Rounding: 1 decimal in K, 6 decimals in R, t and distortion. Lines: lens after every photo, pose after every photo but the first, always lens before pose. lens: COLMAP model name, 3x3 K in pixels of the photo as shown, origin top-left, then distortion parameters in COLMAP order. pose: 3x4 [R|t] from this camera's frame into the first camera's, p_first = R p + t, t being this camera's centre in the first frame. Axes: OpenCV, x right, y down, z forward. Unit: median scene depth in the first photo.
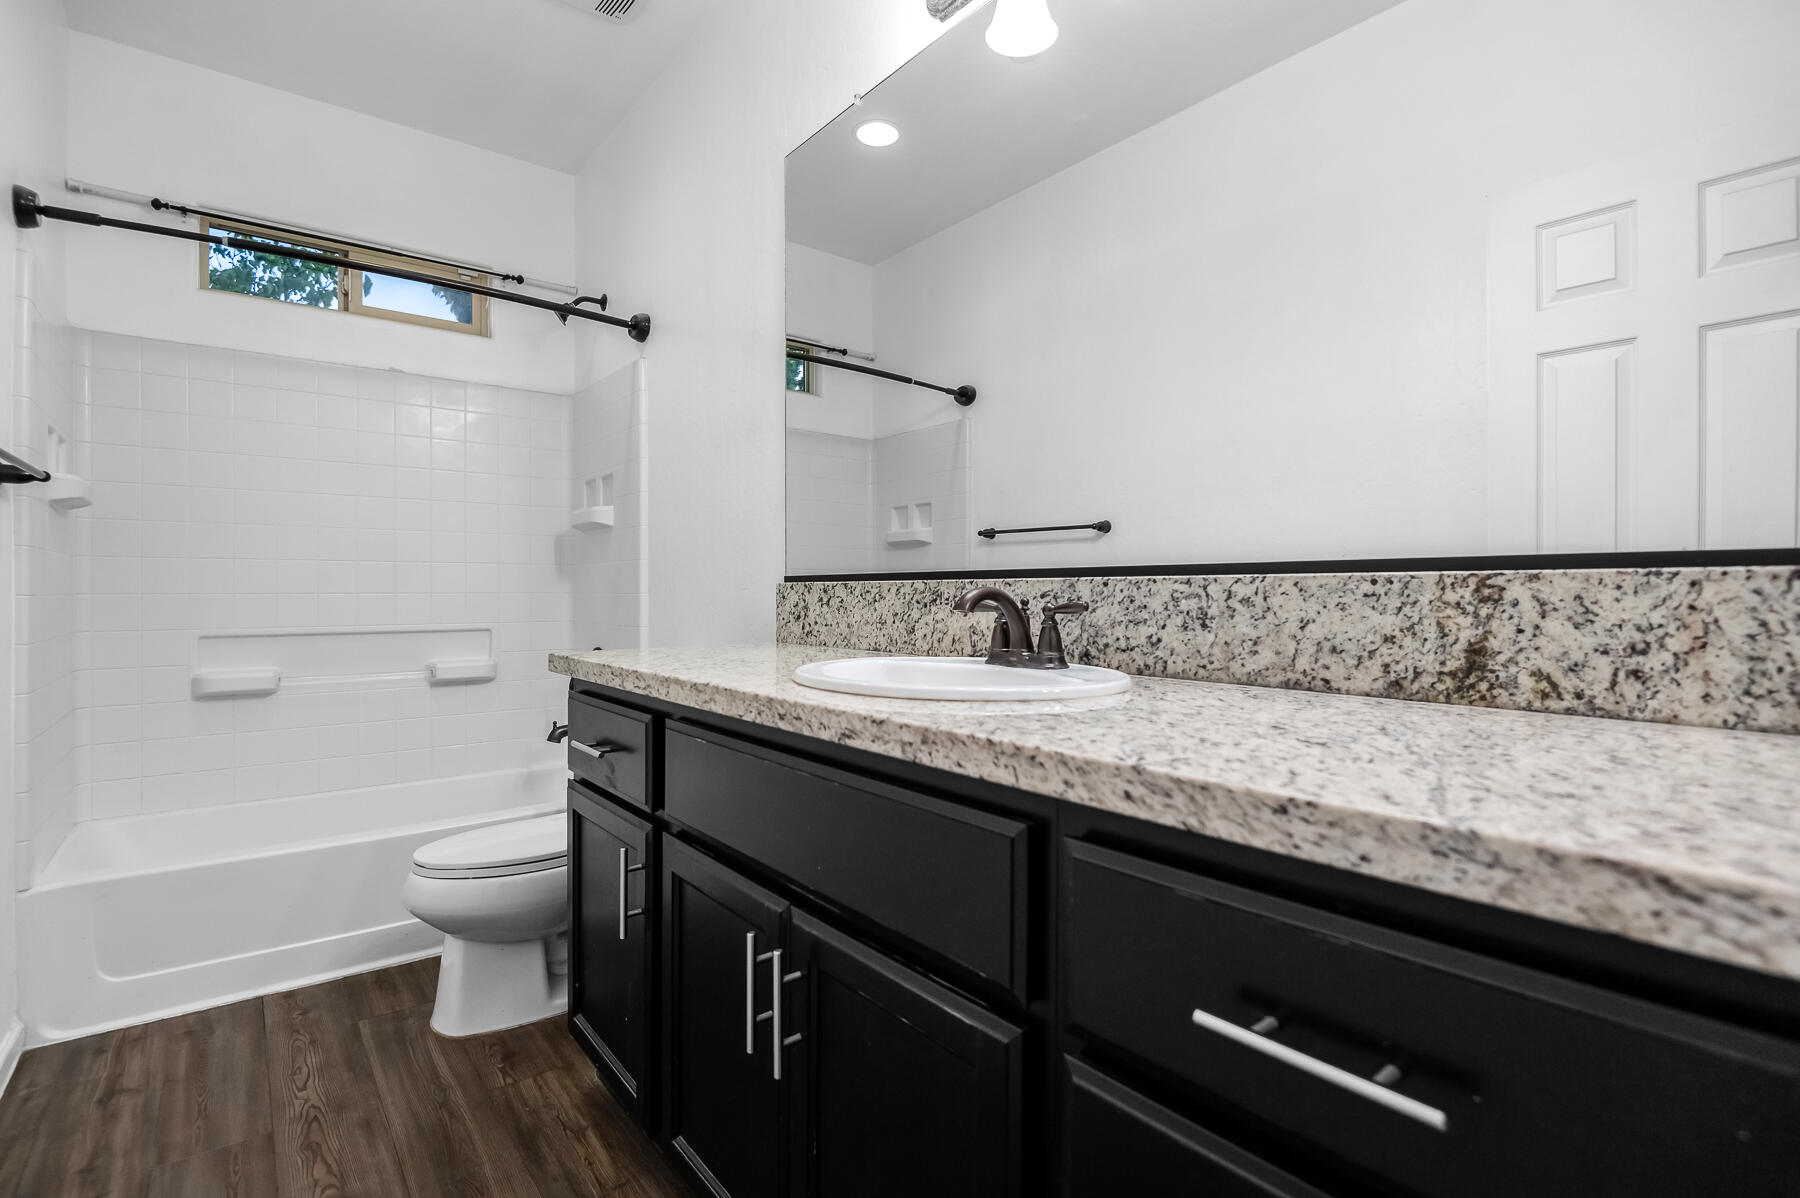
lens RADIAL K [[832.8, 0, 904.2], [0, 832.8, 599.7], [0, 0, 1]] dist [-0.009428, -0.006100]
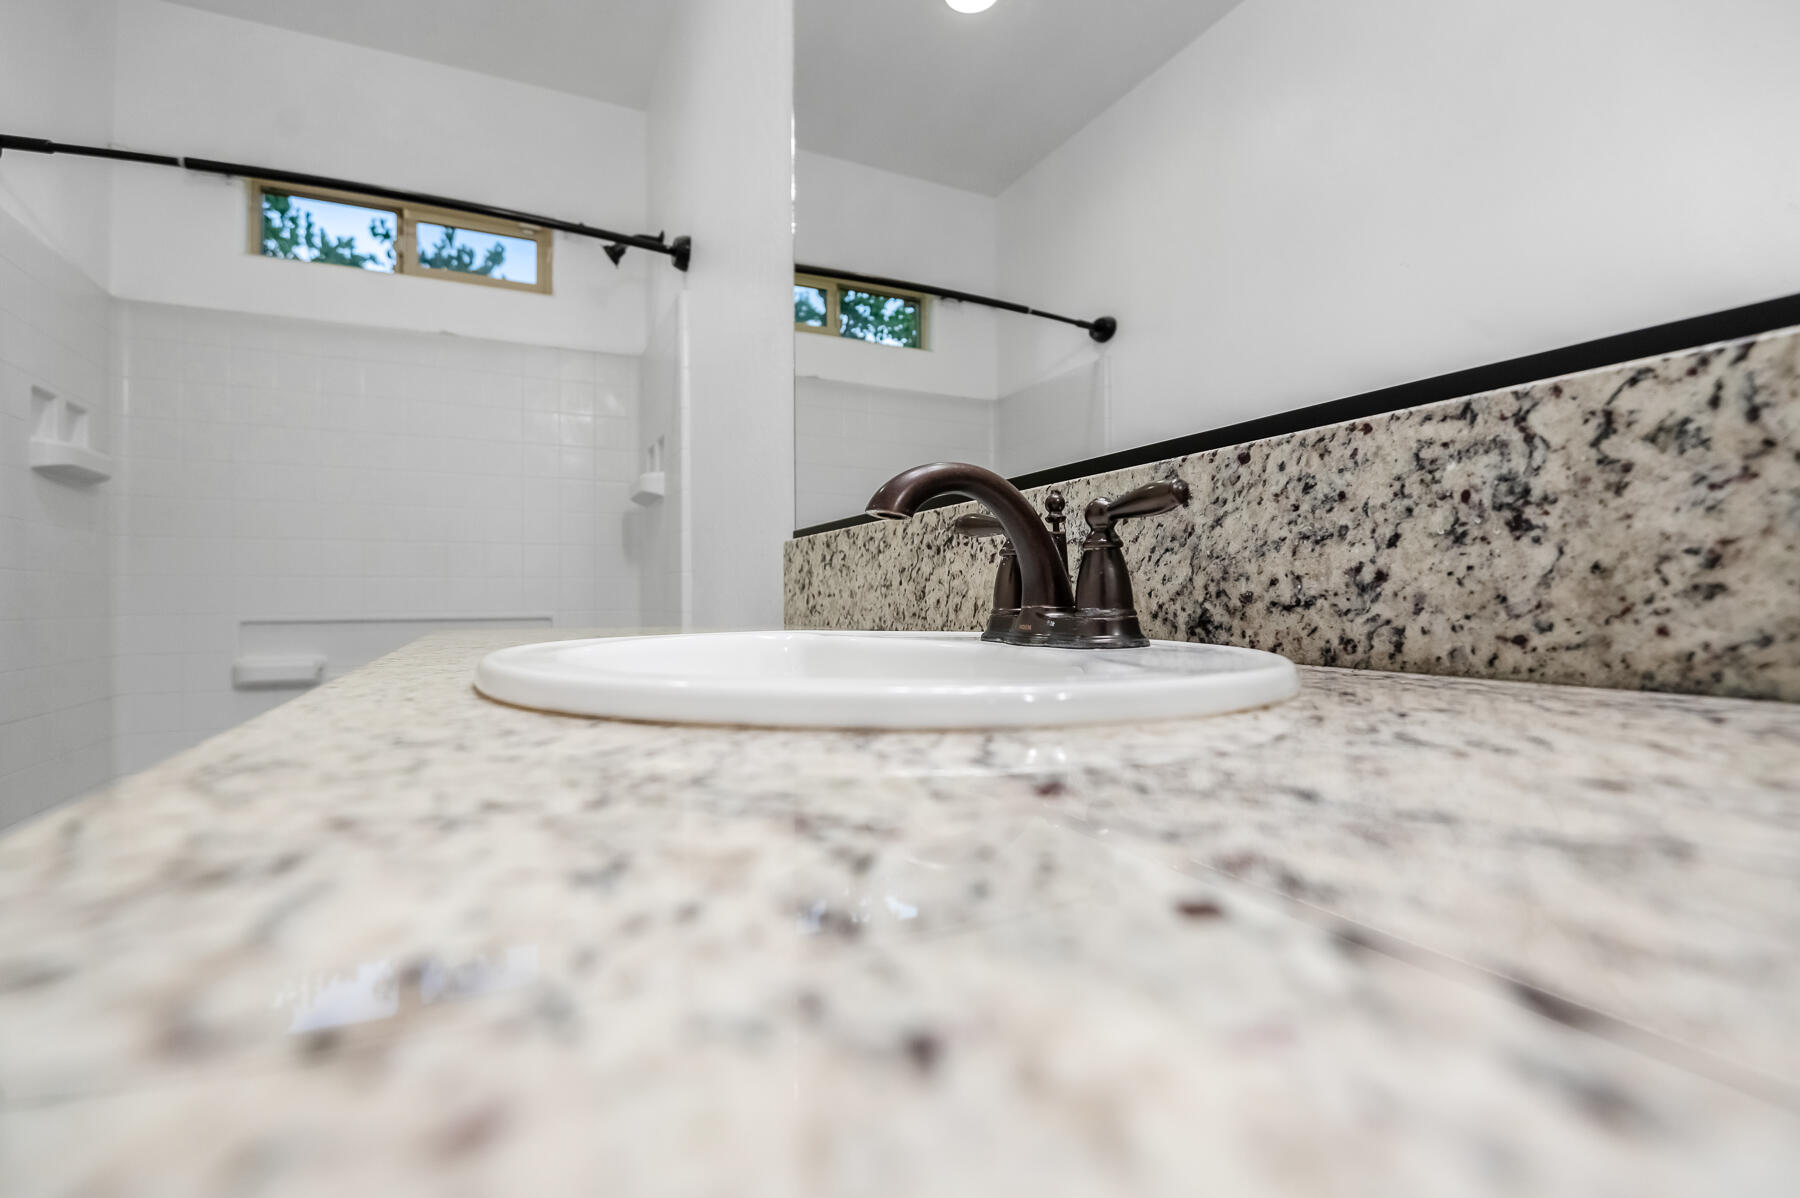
lens RADIAL K [[832.8, 0, 890.7], [0, 832.8, 593.5], [0, 0, 1]] dist [-0.009428, -0.006100]
pose [[0.974236, -0.005769, -0.225459, 0.164846], [0.002393, 0.999881, -0.015245, 0.060866], [0.225520, 0.014313, 0.974133, 0.551808]]
